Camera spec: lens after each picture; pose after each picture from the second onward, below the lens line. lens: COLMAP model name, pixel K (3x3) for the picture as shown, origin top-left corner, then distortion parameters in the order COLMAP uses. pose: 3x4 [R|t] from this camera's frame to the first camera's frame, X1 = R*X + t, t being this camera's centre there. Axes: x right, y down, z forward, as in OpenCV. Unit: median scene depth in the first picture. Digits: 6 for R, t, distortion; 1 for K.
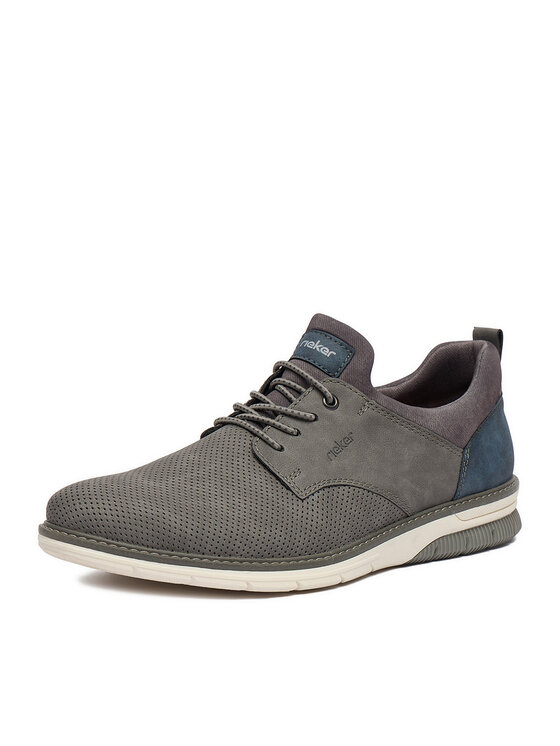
lens RADIAL K [[2163.7, 0, 280.0], [0, 2163.7, 373.0], [0, 0, 1]] dist [0.859478, 0.002252]
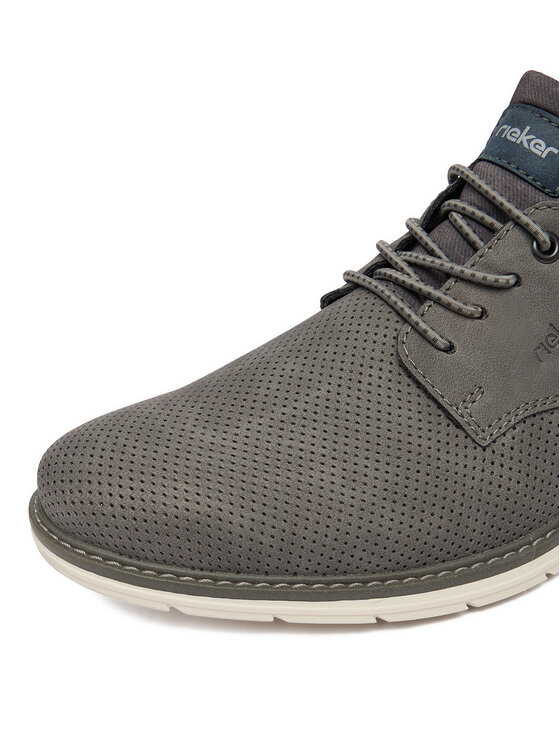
lens RADIAL K [[851.4, 0, 280.0], [0, 851.4, 373.0], [0, 0, 1]] dist [0.004384, -0.023871]
pose [[0.970540, 0.040796, -0.237461, 0.010623], [0.057602, 0.917694, 0.393089, -0.049099], [0.233953, -0.395187, 0.888309, 0.797611]]
